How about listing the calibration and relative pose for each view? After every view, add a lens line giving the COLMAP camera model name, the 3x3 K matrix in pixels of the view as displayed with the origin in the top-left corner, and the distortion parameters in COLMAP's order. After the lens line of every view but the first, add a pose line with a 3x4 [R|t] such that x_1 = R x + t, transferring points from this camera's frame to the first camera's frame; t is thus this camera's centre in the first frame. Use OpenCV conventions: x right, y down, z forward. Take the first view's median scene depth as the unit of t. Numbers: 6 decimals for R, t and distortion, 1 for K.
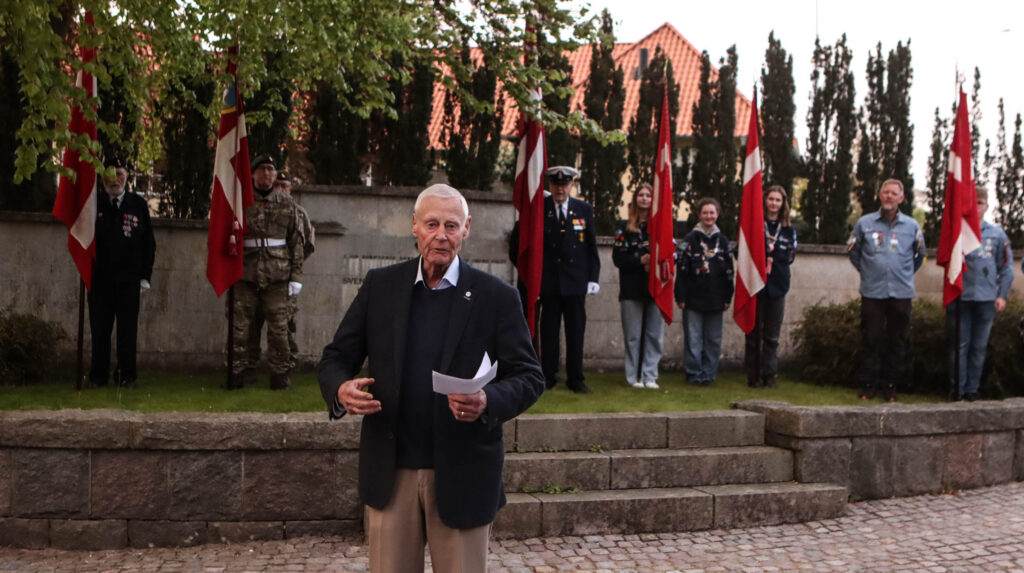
lens RADIAL K [[1331.0, 0, 513.0], [0, 1331.0, 254.7], [0, 0, 1]] dist [-0.080118, 0.021457]
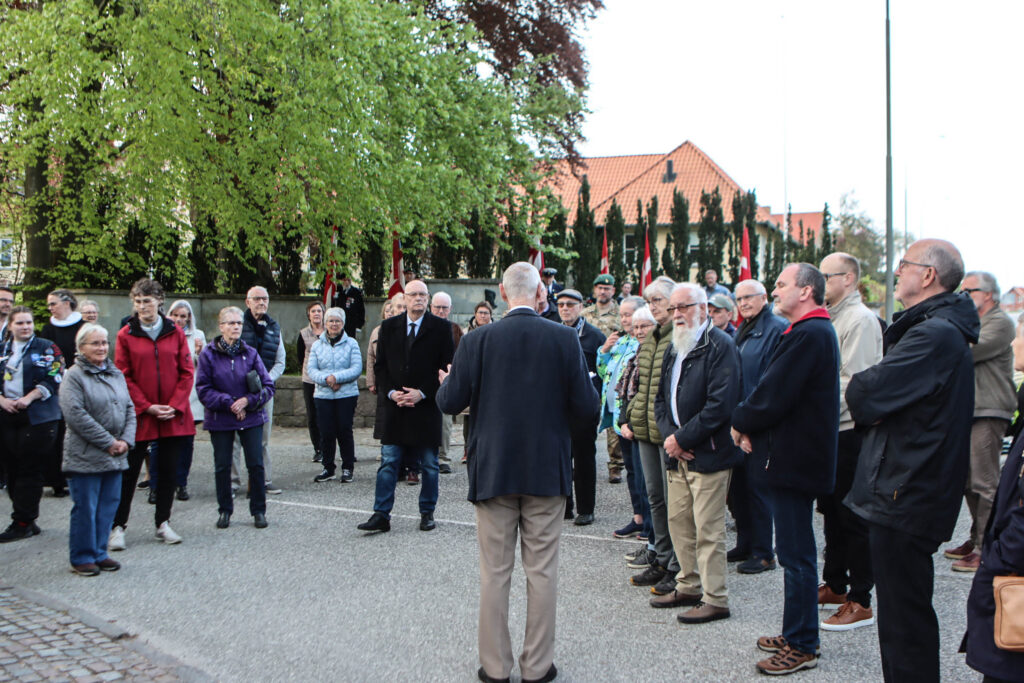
lens RADIAL K [[1146.8, 0, 512.0], [0, 1146.8, 341.5], [0, 0, 1]] dist [-0.098248, 0.070829]
pose [[0.996089, -0.021450, -0.085709, 0.099816], [0.023615, 0.999425, 0.024328, 0.003013], [0.085138, -0.026257, 0.996023, -0.634671]]
